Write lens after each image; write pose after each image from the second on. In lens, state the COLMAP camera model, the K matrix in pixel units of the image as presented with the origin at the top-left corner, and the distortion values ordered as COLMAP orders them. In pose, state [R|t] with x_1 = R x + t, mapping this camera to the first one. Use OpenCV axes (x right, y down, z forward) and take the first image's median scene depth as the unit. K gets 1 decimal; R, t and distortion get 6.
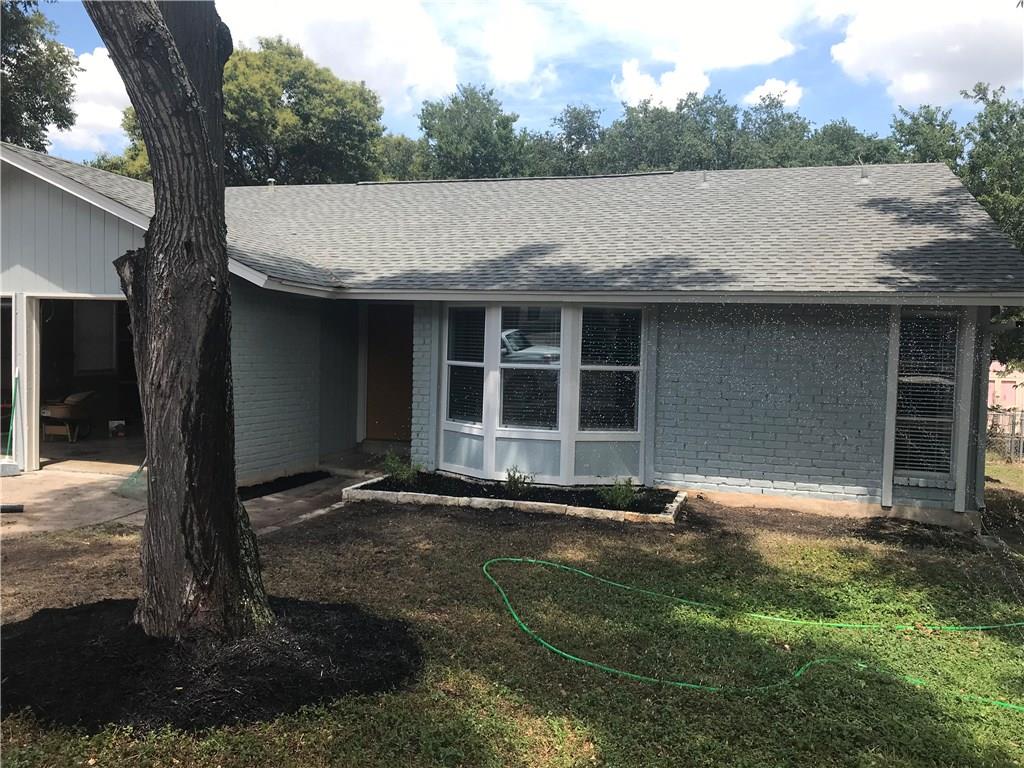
lens RADIAL K [[844.7, 0, 512.6], [0, 844.7, 377.6], [0, 0, 1]] dist [0.011831, 0.005264]
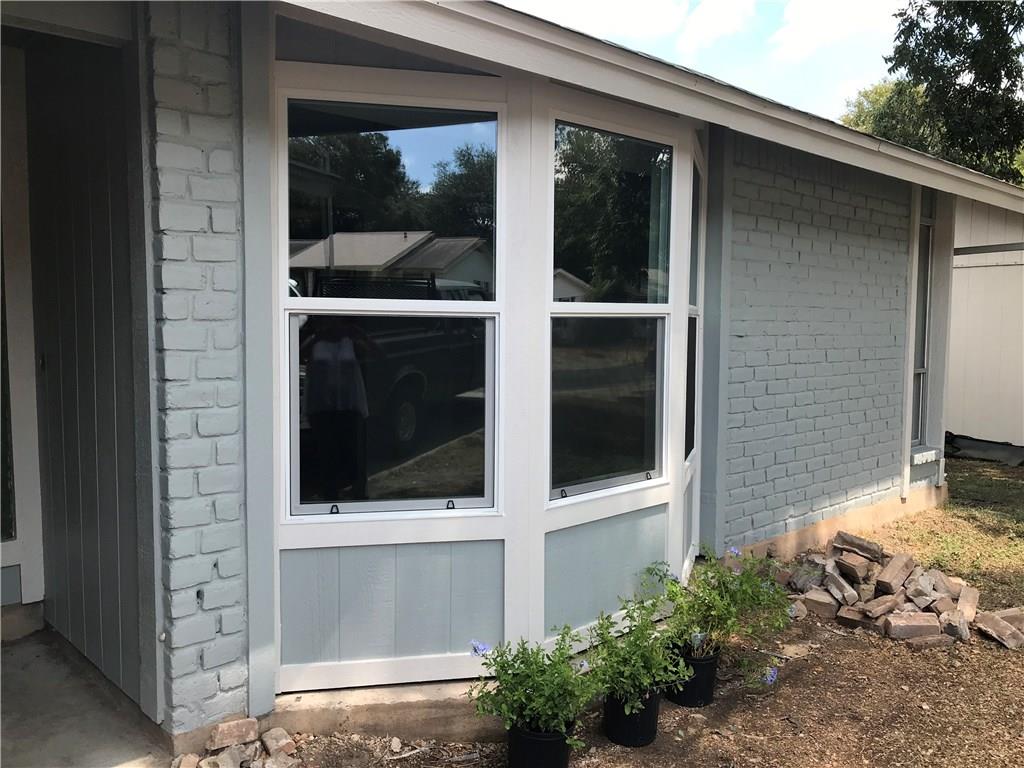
lens RADIAL K [[842.6, 0, 512.1], [0, 842.6, 377.1], [0, 0, 1]] dist [0.023164, -0.016200]
pose [[0.497855, -0.083731, 0.863209, -0.309509], [0.041747, 0.996488, 0.072582, -0.012549], [-0.866255, -0.000099, 0.499602, 0.885057]]
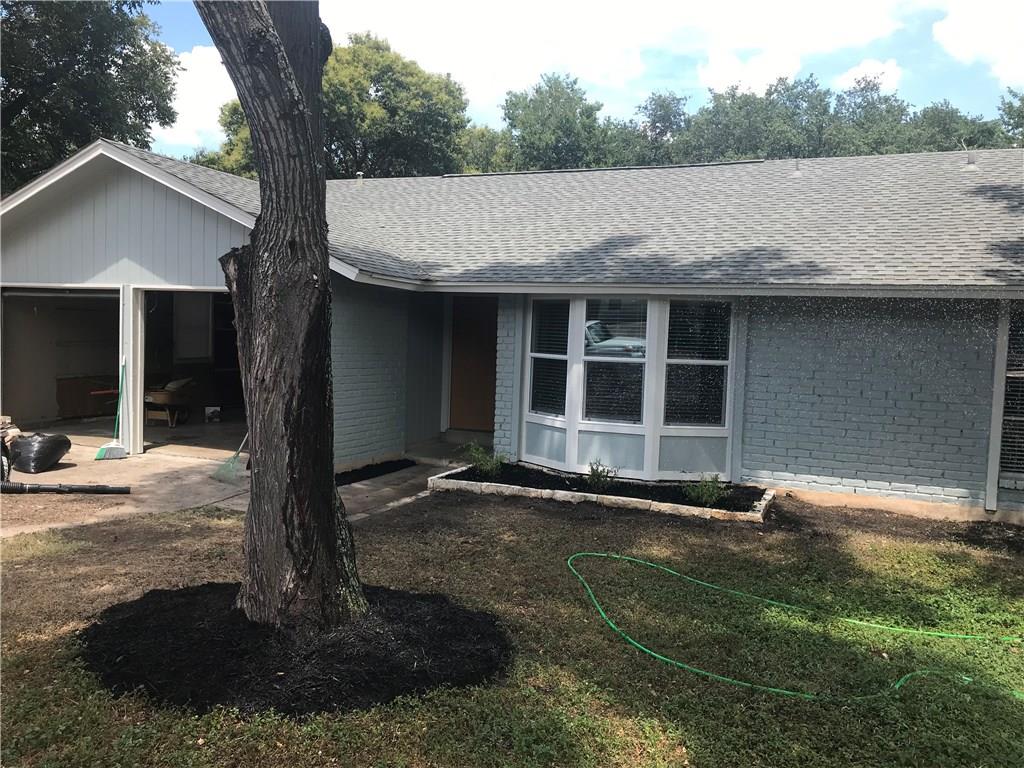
lens RADIAL K [[842.6, 0, 512.1], [0, 842.6, 377.1], [0, 0, 1]] dist [0.023164, -0.016200]
pose [[0.995571, 0.011712, -0.093280, -0.007443], [-0.010596, 0.999866, 0.012451, -0.004035], [0.093414, -0.011407, 0.995562, 0.001110]]
